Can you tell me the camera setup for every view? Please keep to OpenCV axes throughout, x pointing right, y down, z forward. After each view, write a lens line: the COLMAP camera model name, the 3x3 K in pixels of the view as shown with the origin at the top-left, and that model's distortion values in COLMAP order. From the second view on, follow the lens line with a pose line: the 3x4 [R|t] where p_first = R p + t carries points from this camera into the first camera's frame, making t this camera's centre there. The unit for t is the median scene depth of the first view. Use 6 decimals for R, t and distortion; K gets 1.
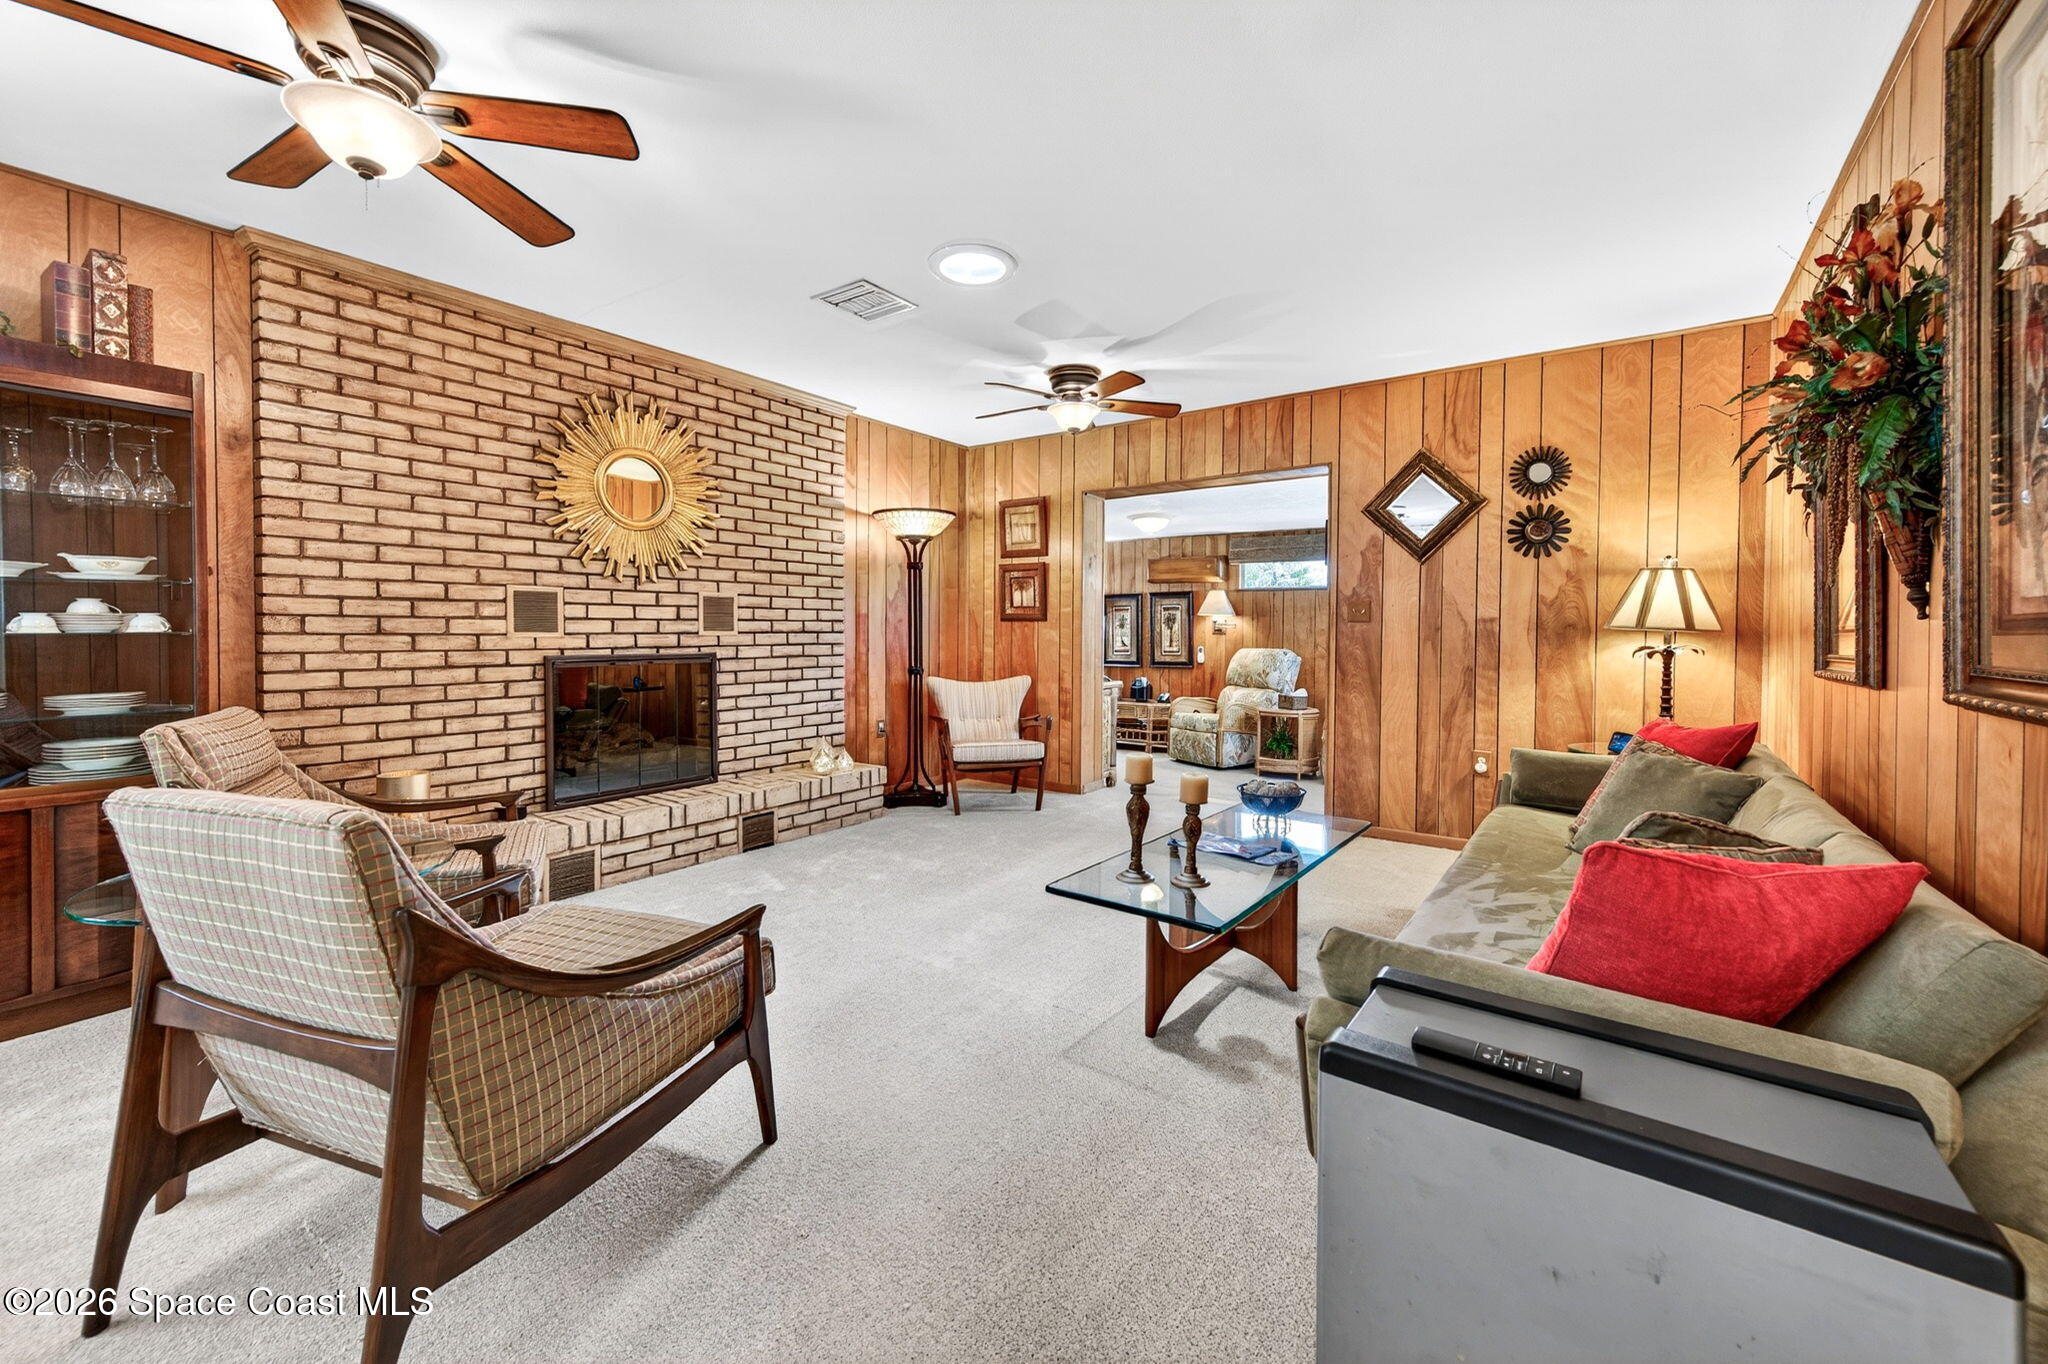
lens RADIAL K [[797.8, 0, 1040.8], [0, 797.8, 635.1], [0, 0, 1]] dist [0.017618, -0.001383]
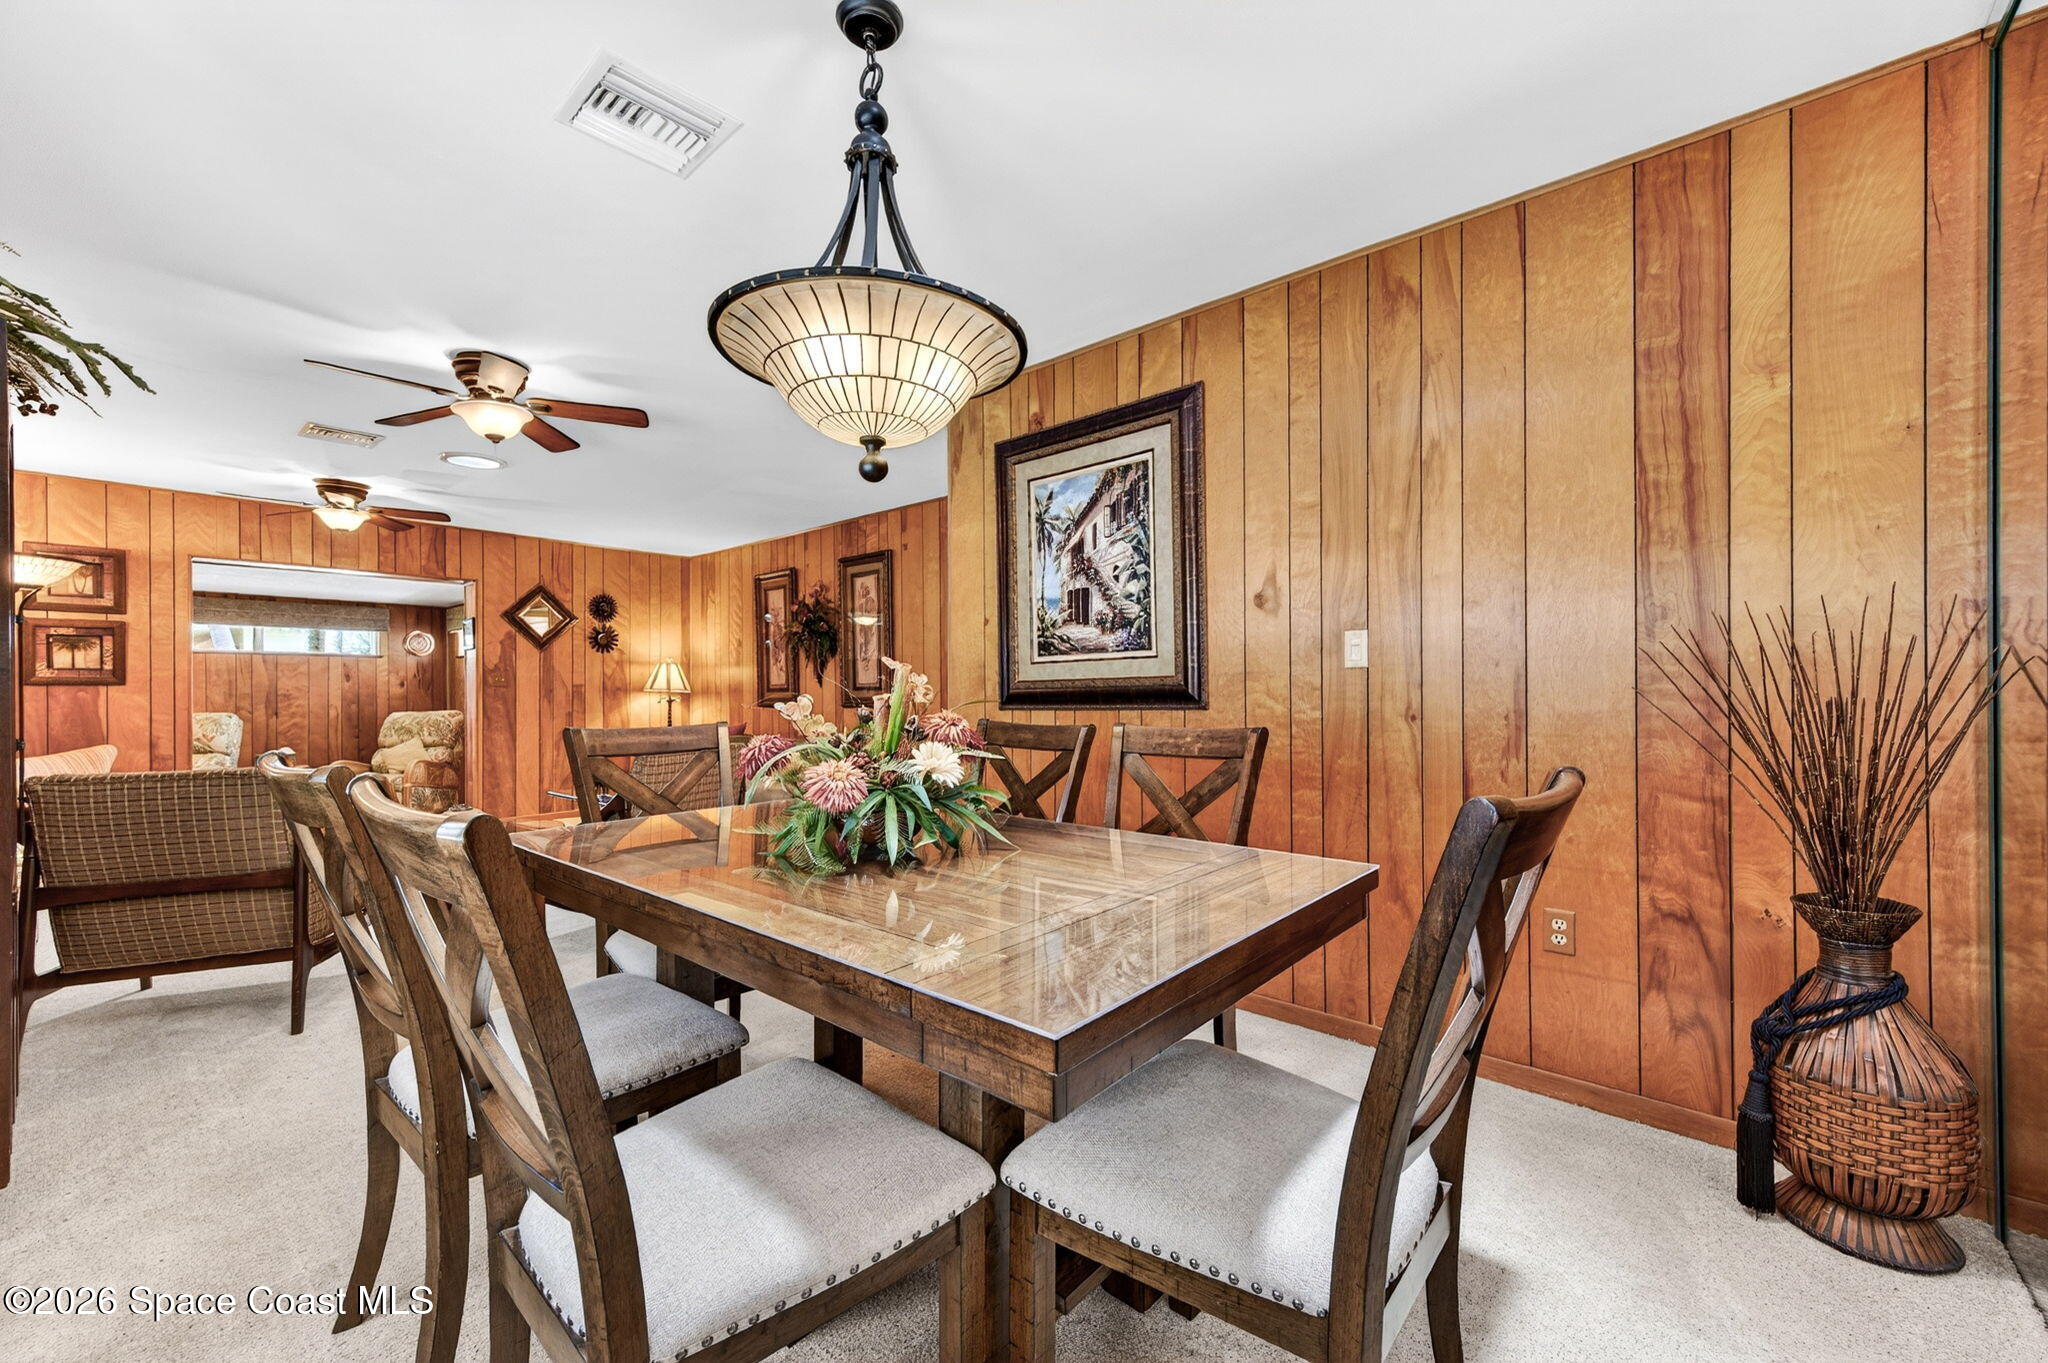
lens RADIAL K [[797.8, 0, 1024.1], [0, 797.8, 687.4], [0, 0, 1]] dist [0.017618, -0.001383]
pose [[0.097251, -0.002212, 0.995257, -1.084001], [0.013331, 0.999911, 0.000919, -0.003205], [-0.995171, 0.013178, 0.097272, -0.163700]]
